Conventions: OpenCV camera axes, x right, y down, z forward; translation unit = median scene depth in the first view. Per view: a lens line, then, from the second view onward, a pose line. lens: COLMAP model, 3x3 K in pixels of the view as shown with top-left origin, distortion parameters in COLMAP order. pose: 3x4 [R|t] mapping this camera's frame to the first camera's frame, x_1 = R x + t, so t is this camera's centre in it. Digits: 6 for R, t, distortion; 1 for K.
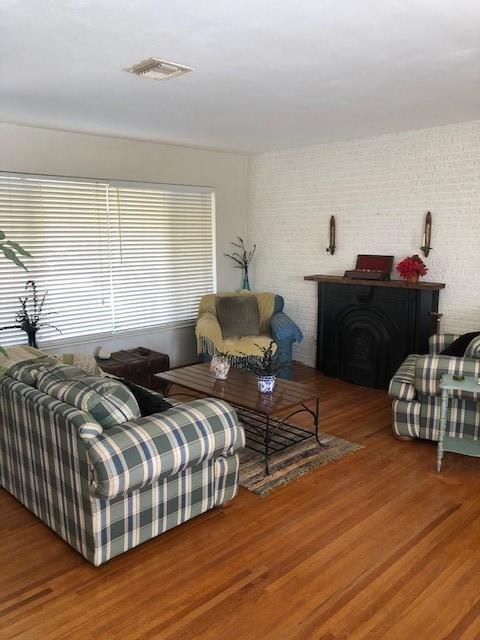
lens RADIAL K [[518.2, 0, 239.6], [0, 518.2, 319.0], [0, 0, 1]] dist [-0.012178, -0.010077]
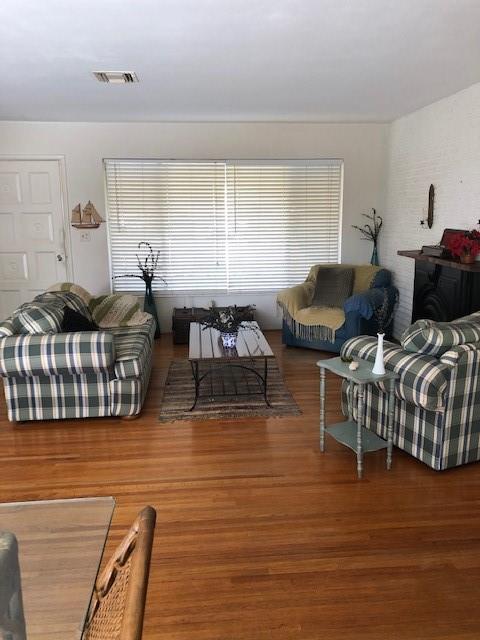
lens RADIAL K [[518.2, 0, 239.3], [0, 518.2, 321.2], [0, 0, 1]] dist [-0.012178, -0.010077]
pose [[0.782655, 0.127673, -0.609222, 0.597042], [-0.095074, 0.991774, 0.085703, -0.010249], [0.615153, -0.009155, 0.788355, 0.101998]]
